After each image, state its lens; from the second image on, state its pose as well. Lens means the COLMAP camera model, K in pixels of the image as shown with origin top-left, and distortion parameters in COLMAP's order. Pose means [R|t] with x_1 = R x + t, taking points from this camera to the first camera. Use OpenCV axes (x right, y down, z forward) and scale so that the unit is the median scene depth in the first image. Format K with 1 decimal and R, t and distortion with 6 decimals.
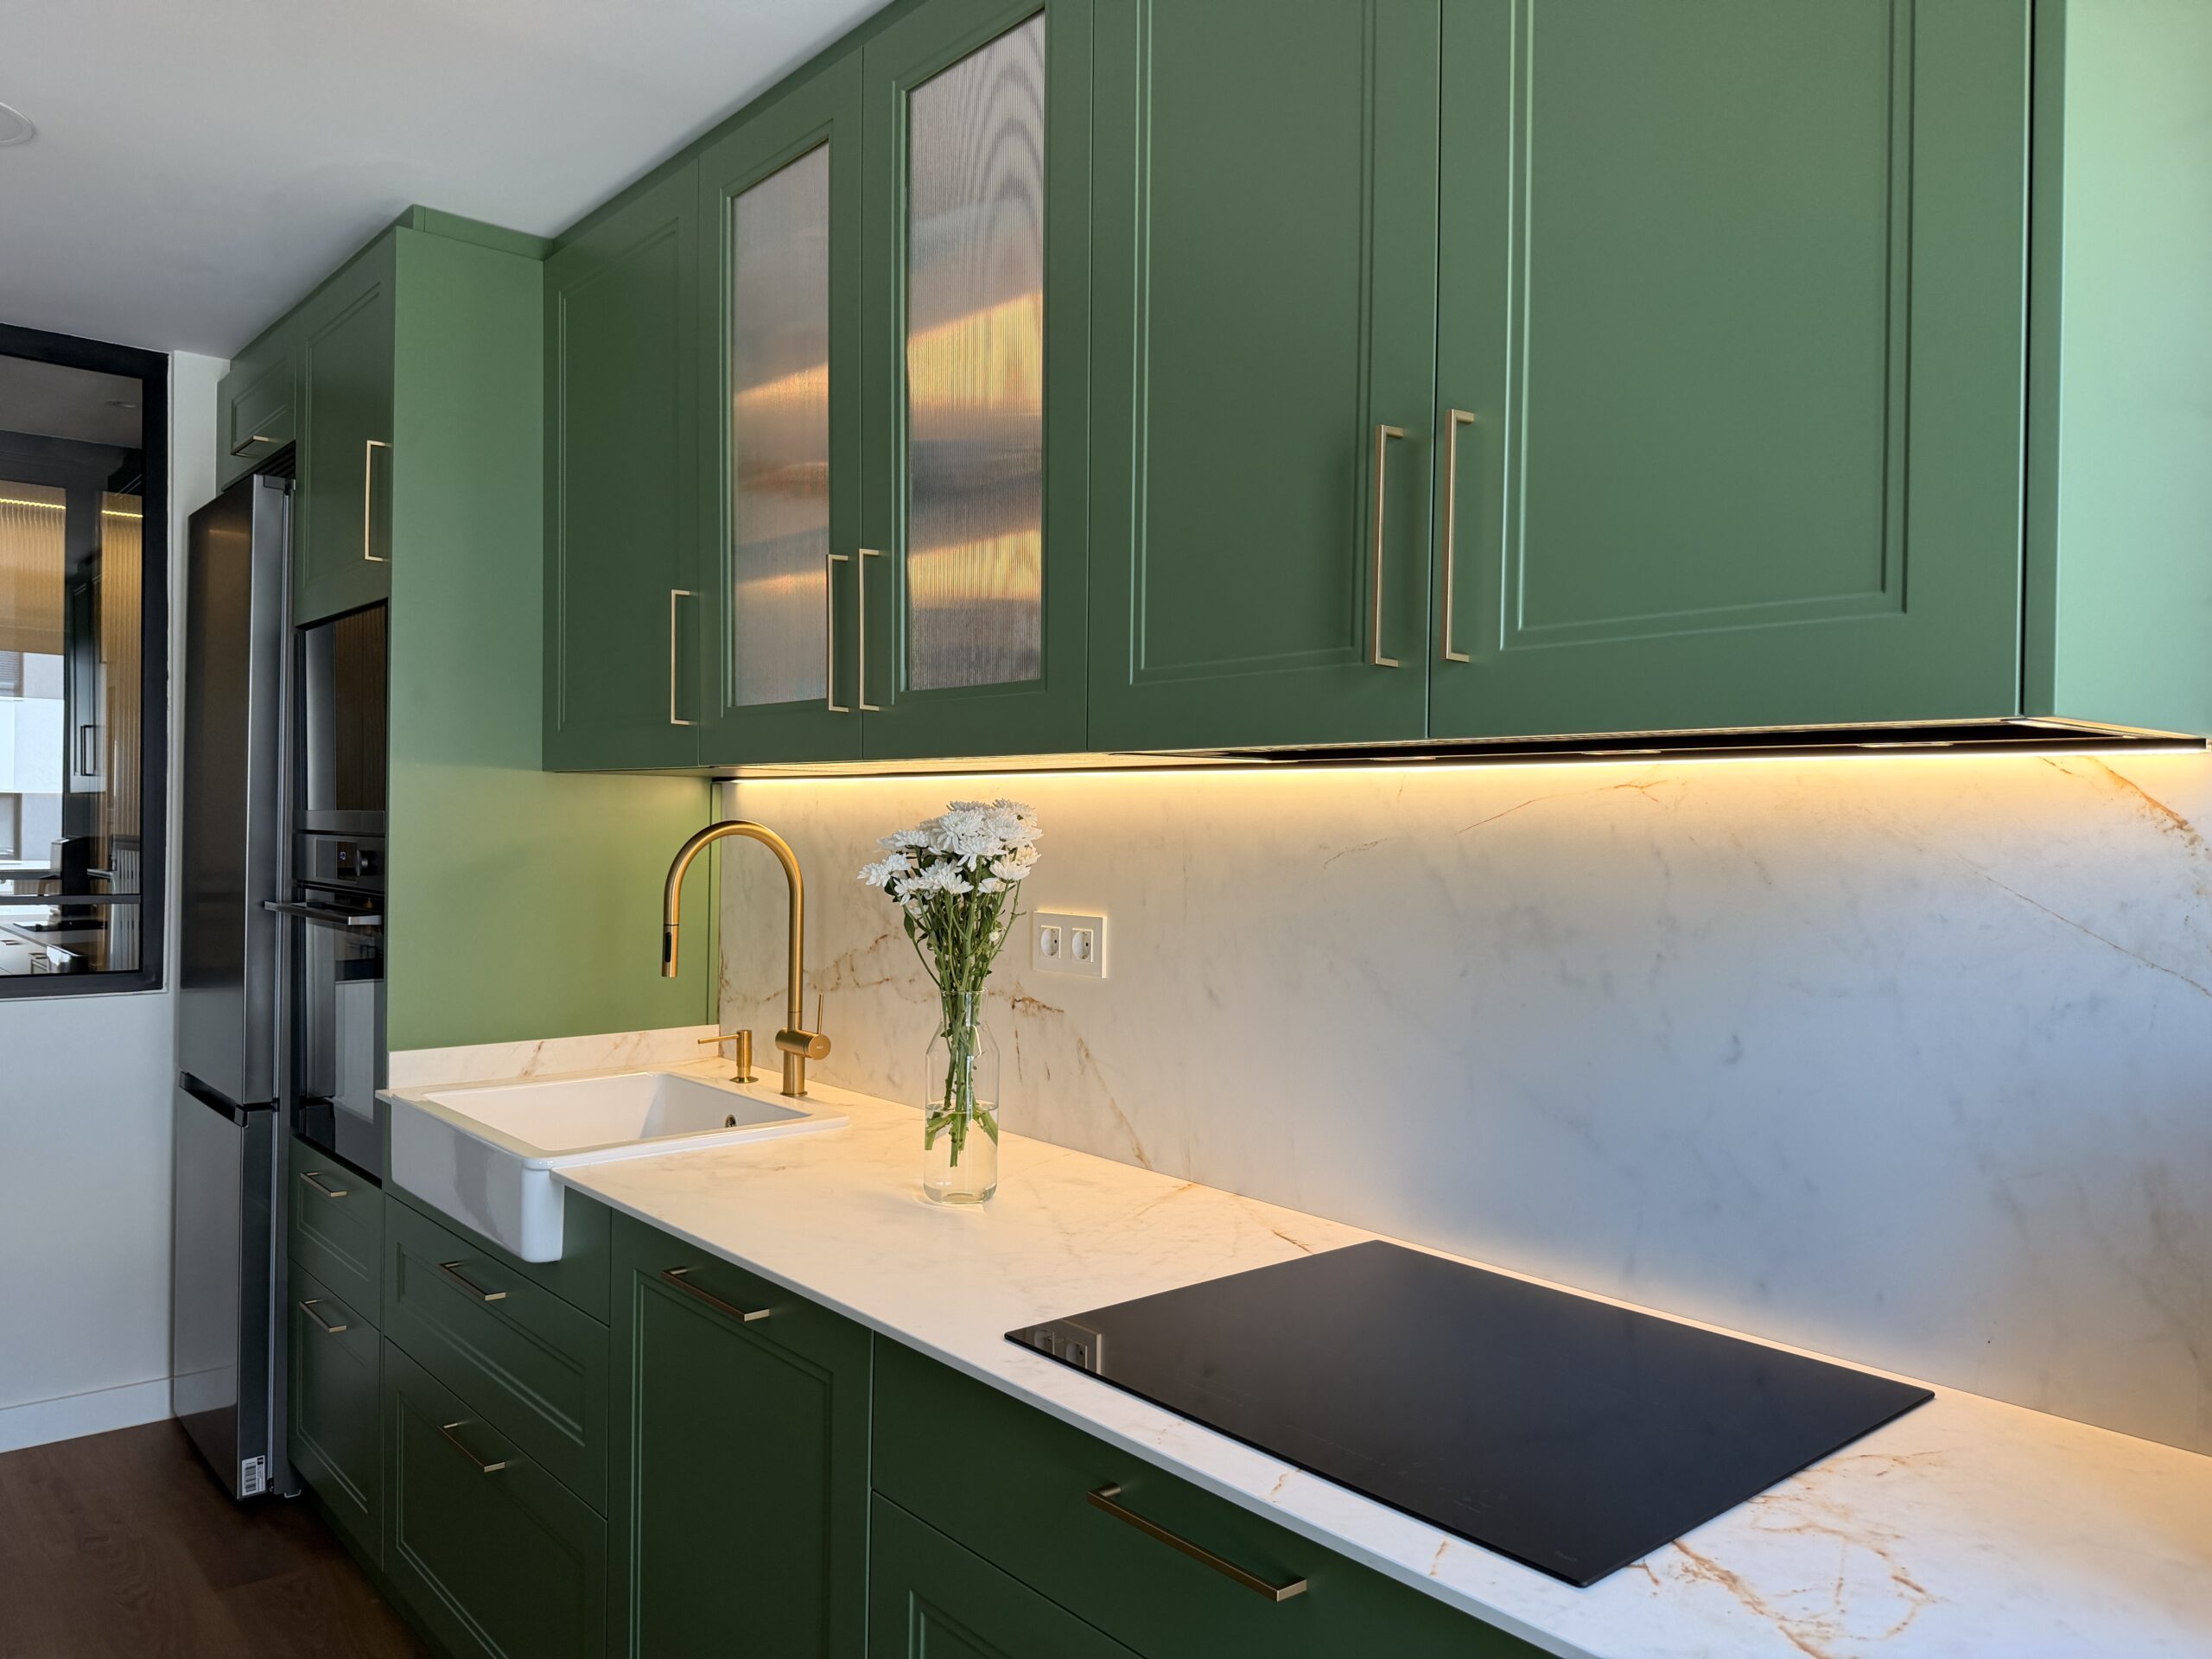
lens RADIAL K [[1563.4, 0, 1117.0], [0, 1563.4, 842.1], [0, 0, 1]] dist [0.052202, -0.072345]
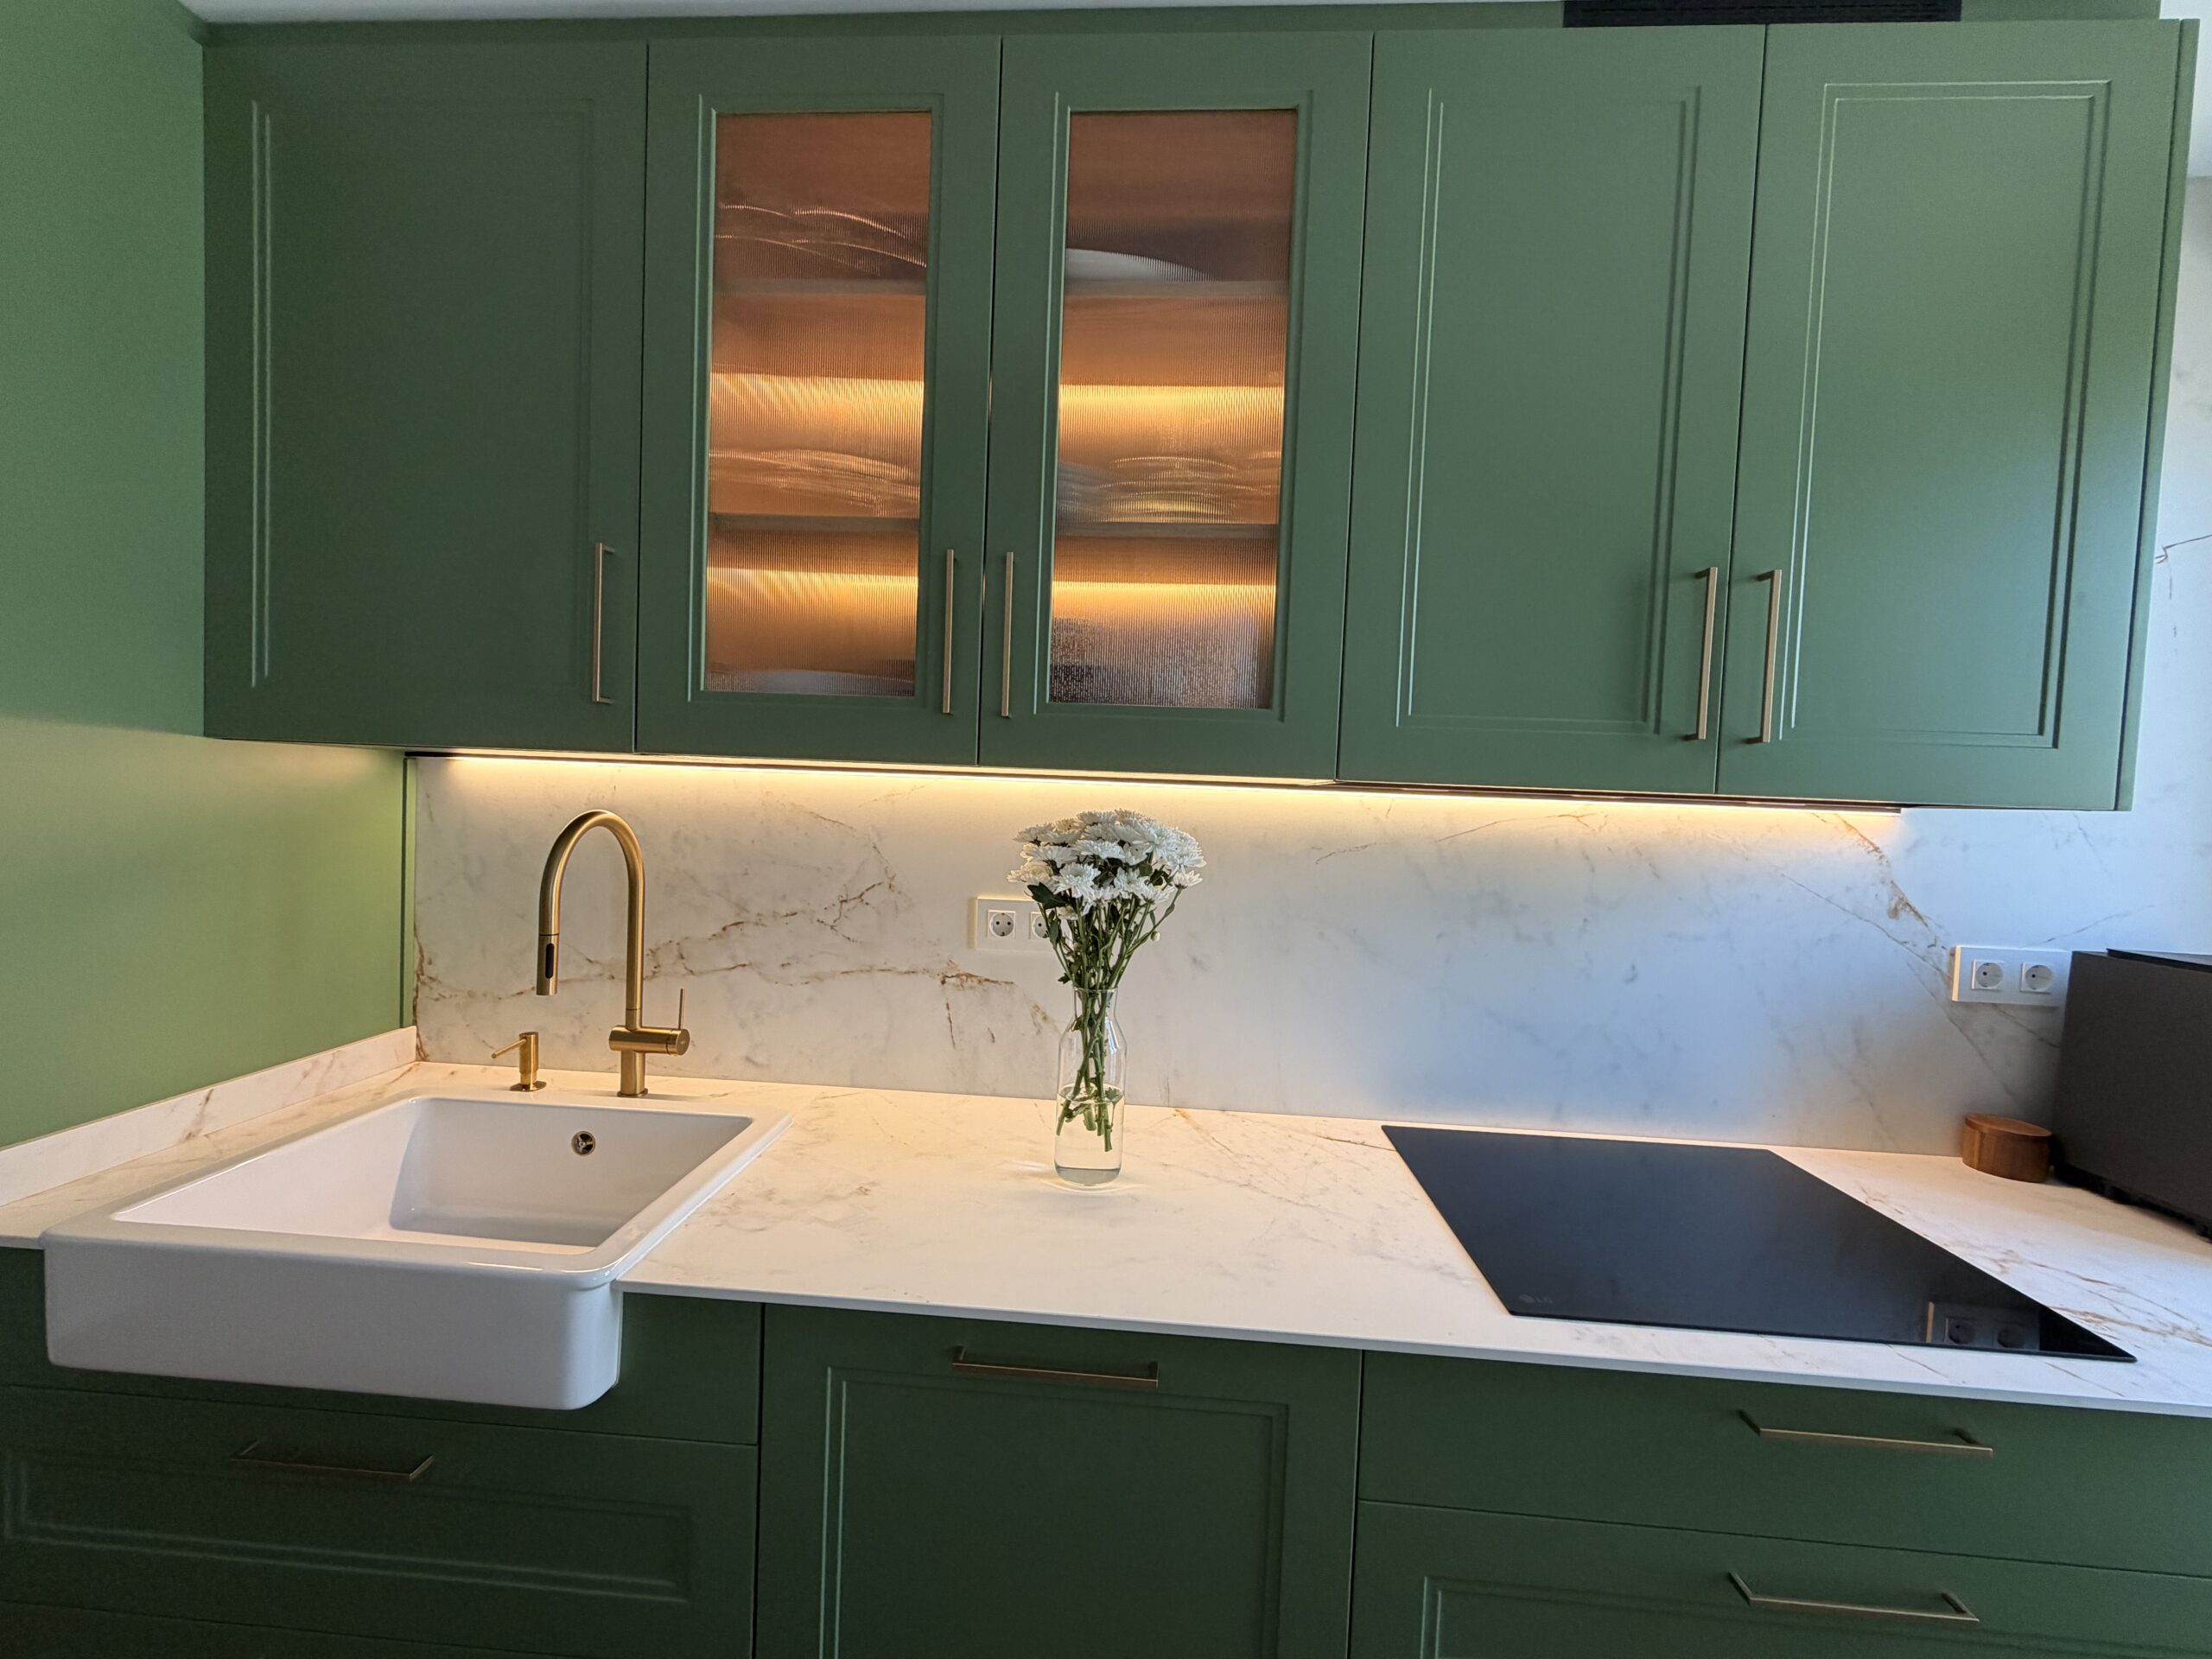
lens RADIAL K [[889.9, 0, 1099.1], [0, 889.9, 832.0], [0, 0, 1]] dist [0.000233, -0.000035]
pose [[0.702651, -0.010779, 0.711453, -0.452901], [-0.019905, 0.999196, 0.034798, -0.028286], [-0.711257, -0.038613, 0.701871, 0.483154]]
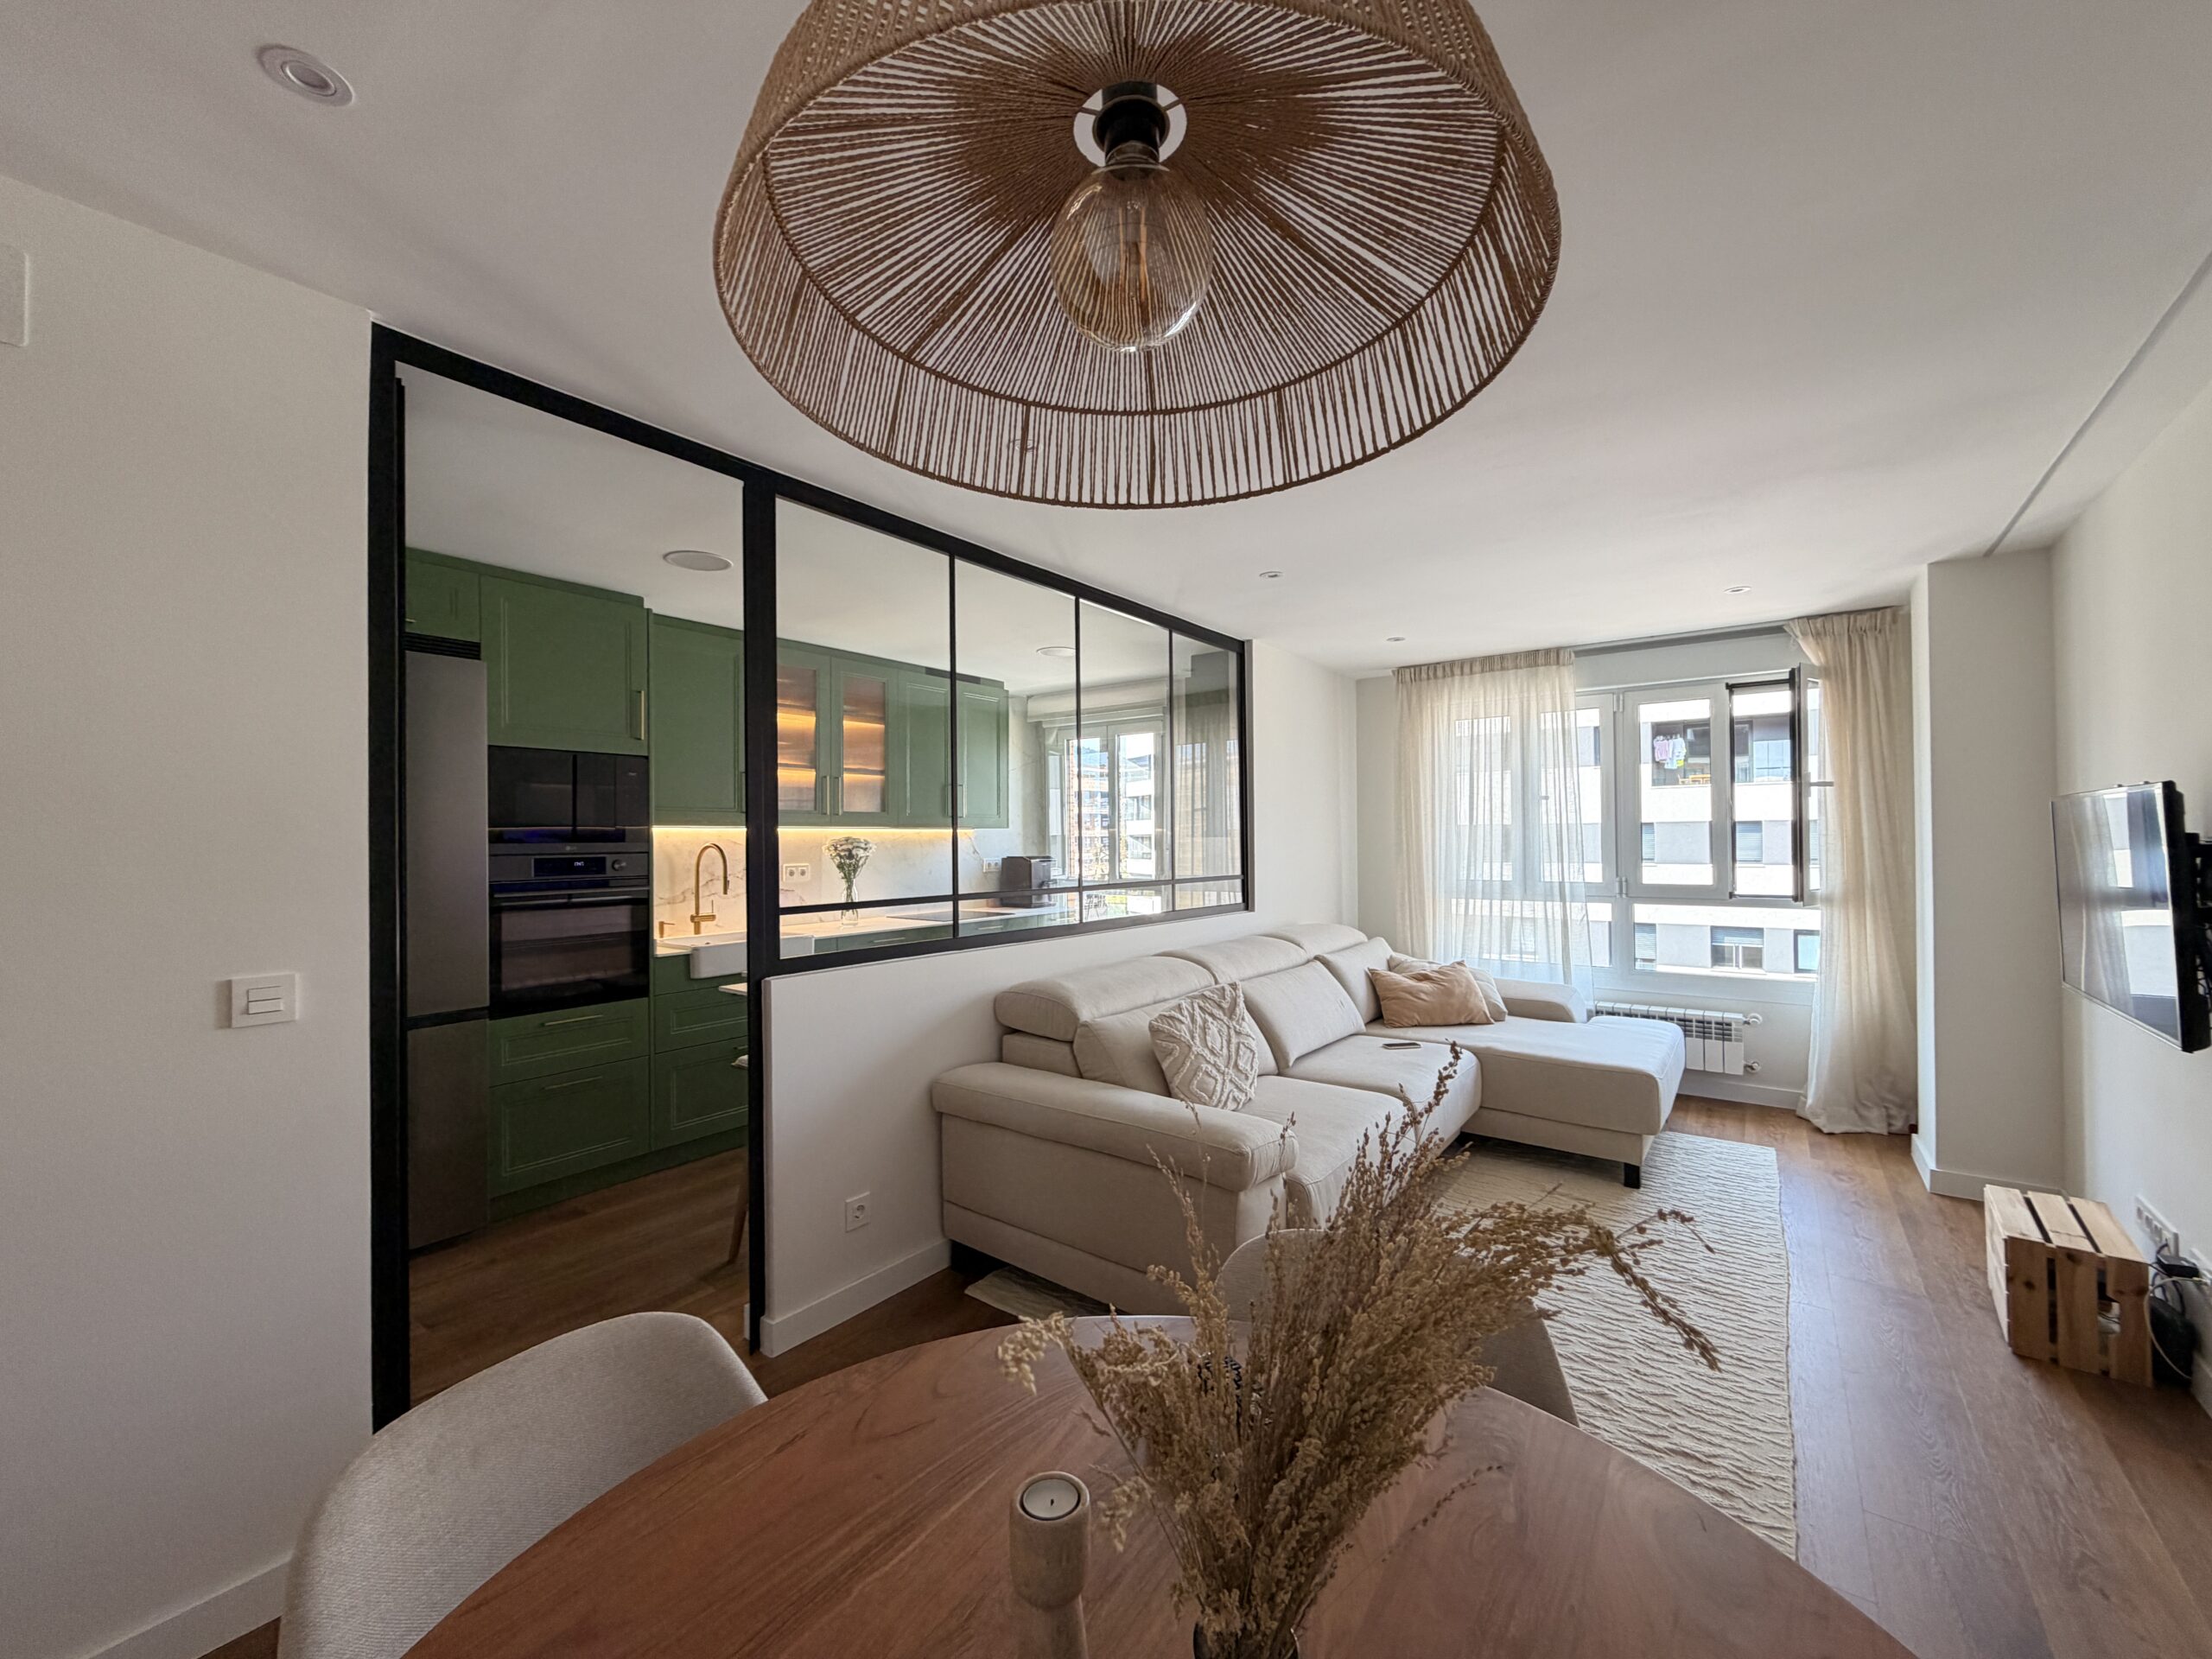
lens RADIAL K [[889.9, 0, 1104.8], [0, 889.9, 830.2], [0, 0, 1]] dist [0.000233, -0.000035]
pose [[-0.210581, -0.002266, 0.977574, -2.297720], [0.020225, 0.999773, 0.006674, -0.038952], [-0.977367, 0.021177, -0.210487, 0.696514]]
